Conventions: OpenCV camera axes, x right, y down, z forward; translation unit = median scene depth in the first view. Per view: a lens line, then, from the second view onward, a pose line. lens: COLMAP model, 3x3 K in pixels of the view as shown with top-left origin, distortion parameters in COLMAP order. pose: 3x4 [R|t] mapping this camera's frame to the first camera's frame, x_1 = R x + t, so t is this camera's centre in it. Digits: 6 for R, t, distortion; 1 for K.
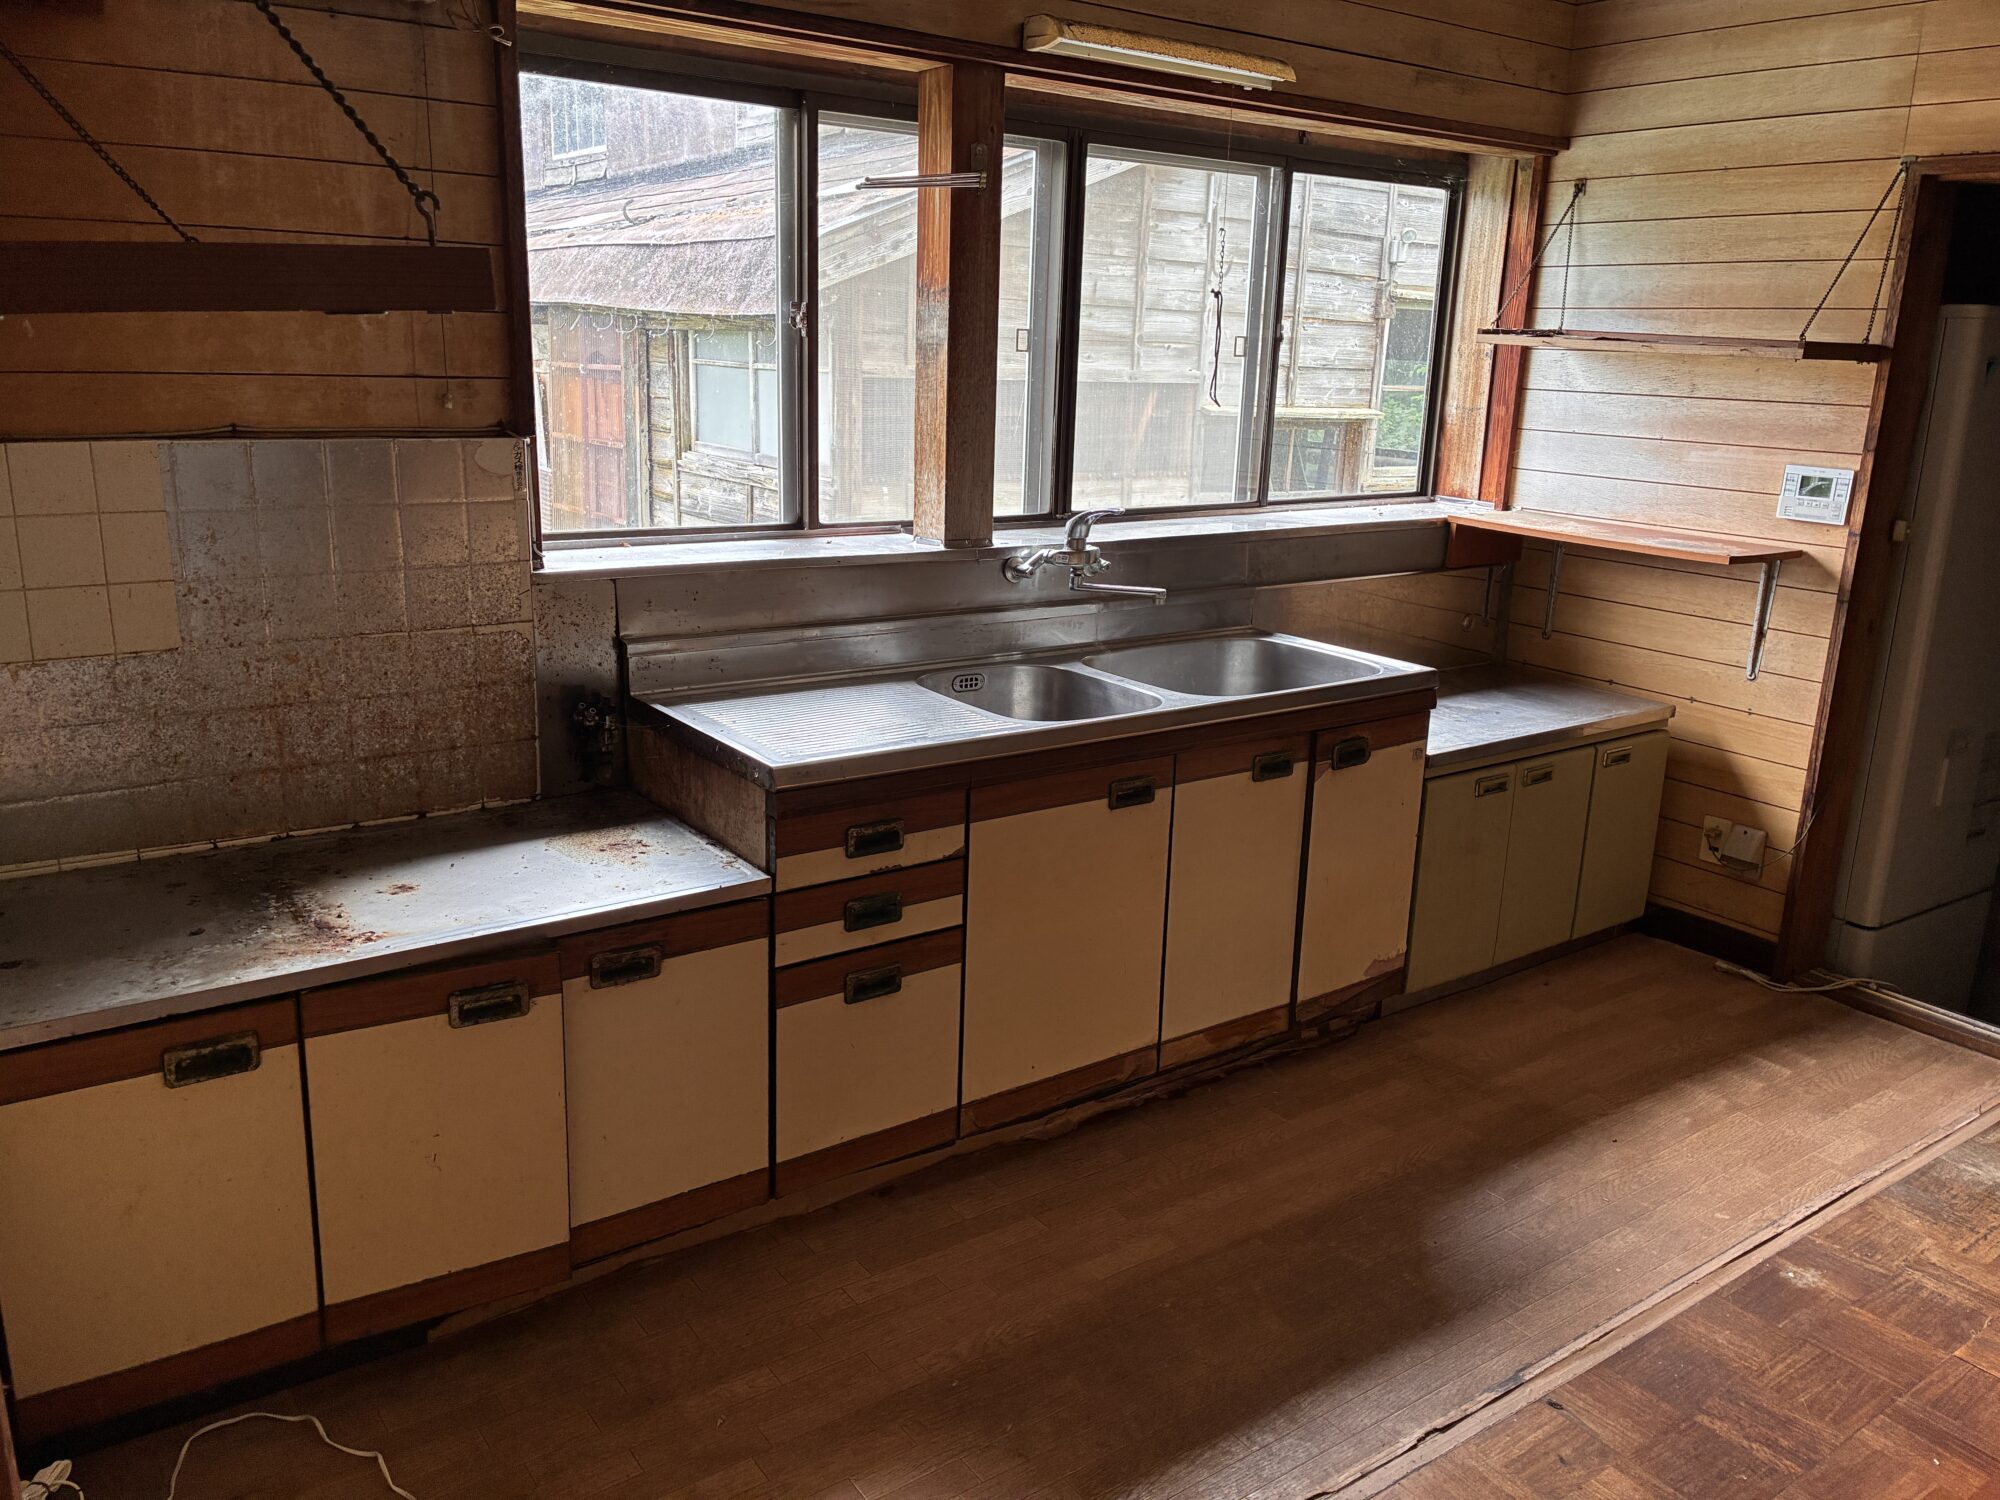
lens RADIAL K [[1526.1, 0, 1010.5], [0, 1526.1, 741.2], [0, 0, 1]] dist [0.051204, -0.066879]
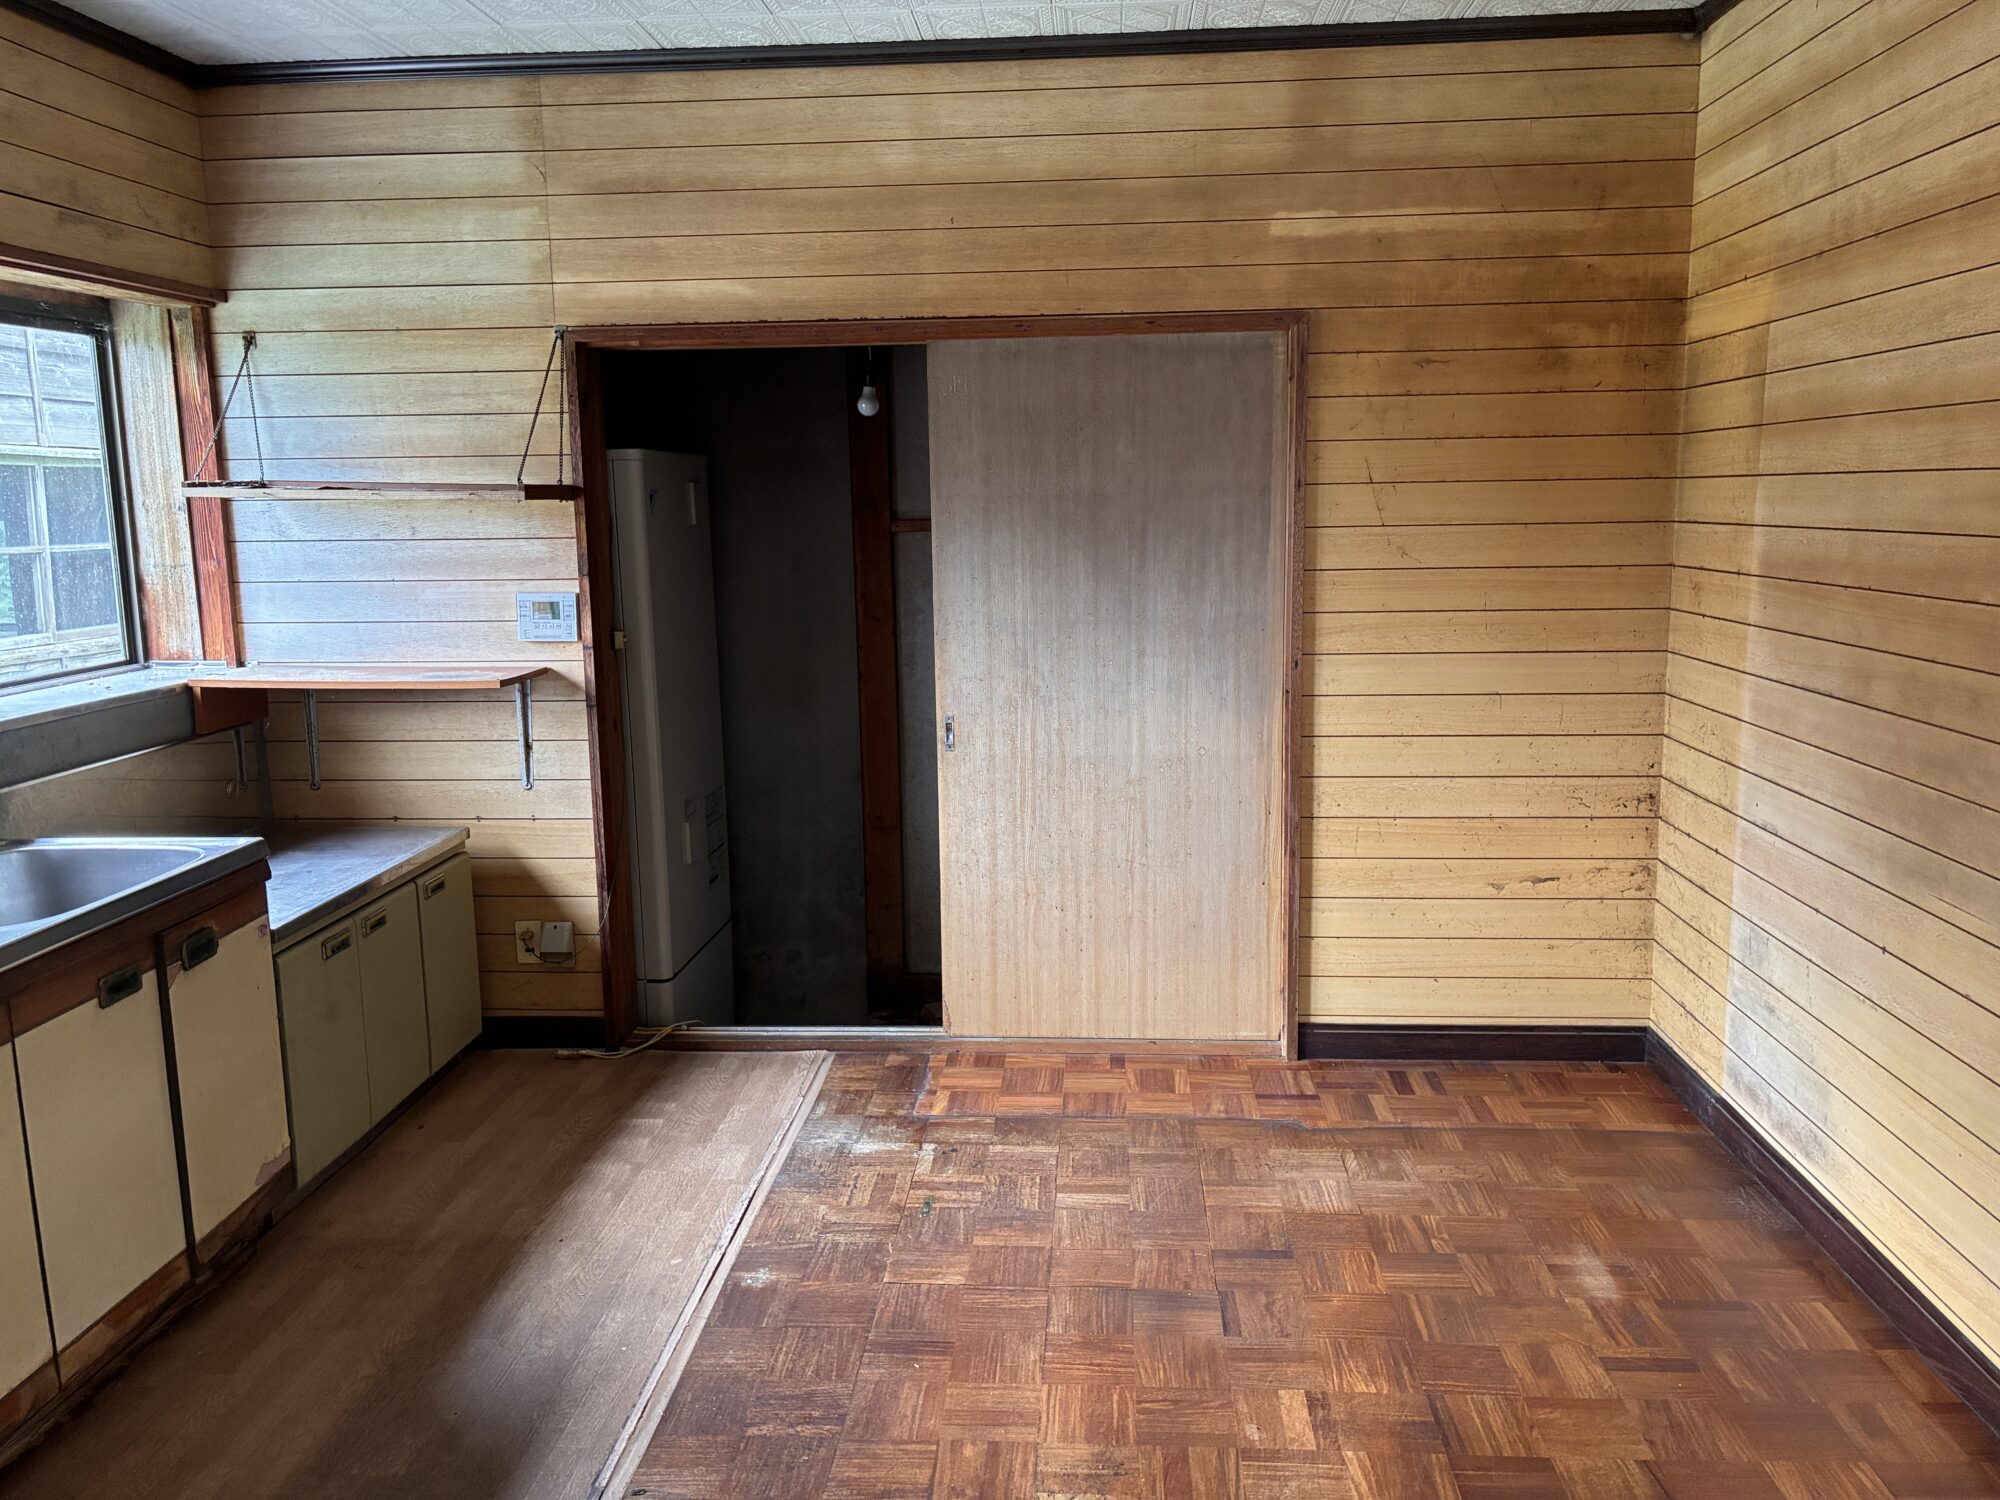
lens RADIAL K [[1526.1, 0, 1010.5], [0, 1526.1, 741.2], [0, 0, 1]] dist [0.051204, -0.066879]
pose [[0.633633, -0.164299, 0.755986, -0.121604], [0.230890, 0.972815, 0.017901, -0.014202], [-0.738376, 0.163207, 0.654343, 0.033918]]
